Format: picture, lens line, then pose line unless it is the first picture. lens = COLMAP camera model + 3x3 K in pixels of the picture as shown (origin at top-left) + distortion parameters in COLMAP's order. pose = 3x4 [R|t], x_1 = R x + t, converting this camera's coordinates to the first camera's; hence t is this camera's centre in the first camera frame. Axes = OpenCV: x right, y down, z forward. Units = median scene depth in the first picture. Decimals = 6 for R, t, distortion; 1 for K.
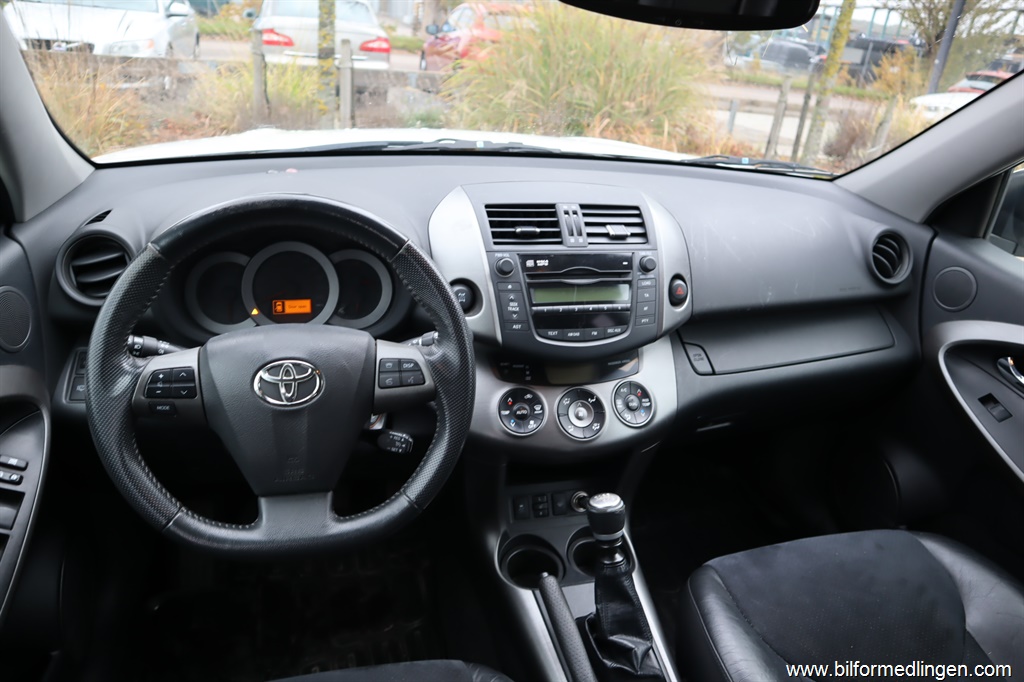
lens RADIAL K [[706.0, 0, 512.8], [0, 706.0, 347.3], [0, 0, 1]] dist [-0.111086, 0.056946]
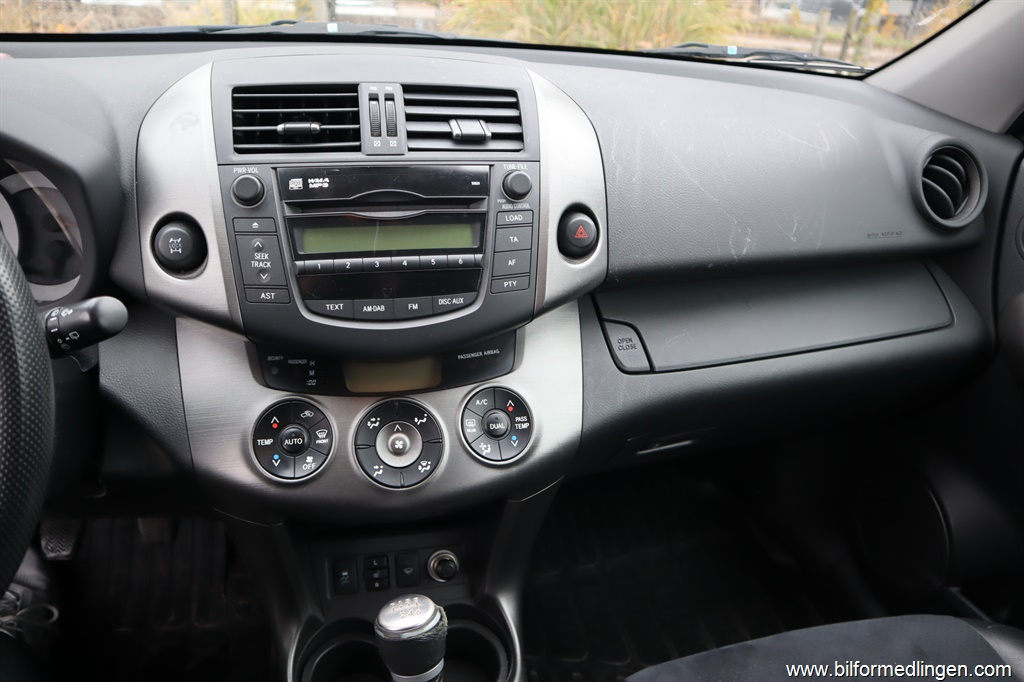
lens RADIAL K [[706.0, 0, 507.9], [0, 706.0, 343.4], [0, 0, 1]] dist [-0.111086, 0.056946]
pose [[0.998582, 0.004683, -0.053038, 0.209629], [-0.002128, 0.998838, 0.048141, -0.016857], [0.053202, -0.047960, 0.997431, 0.412462]]
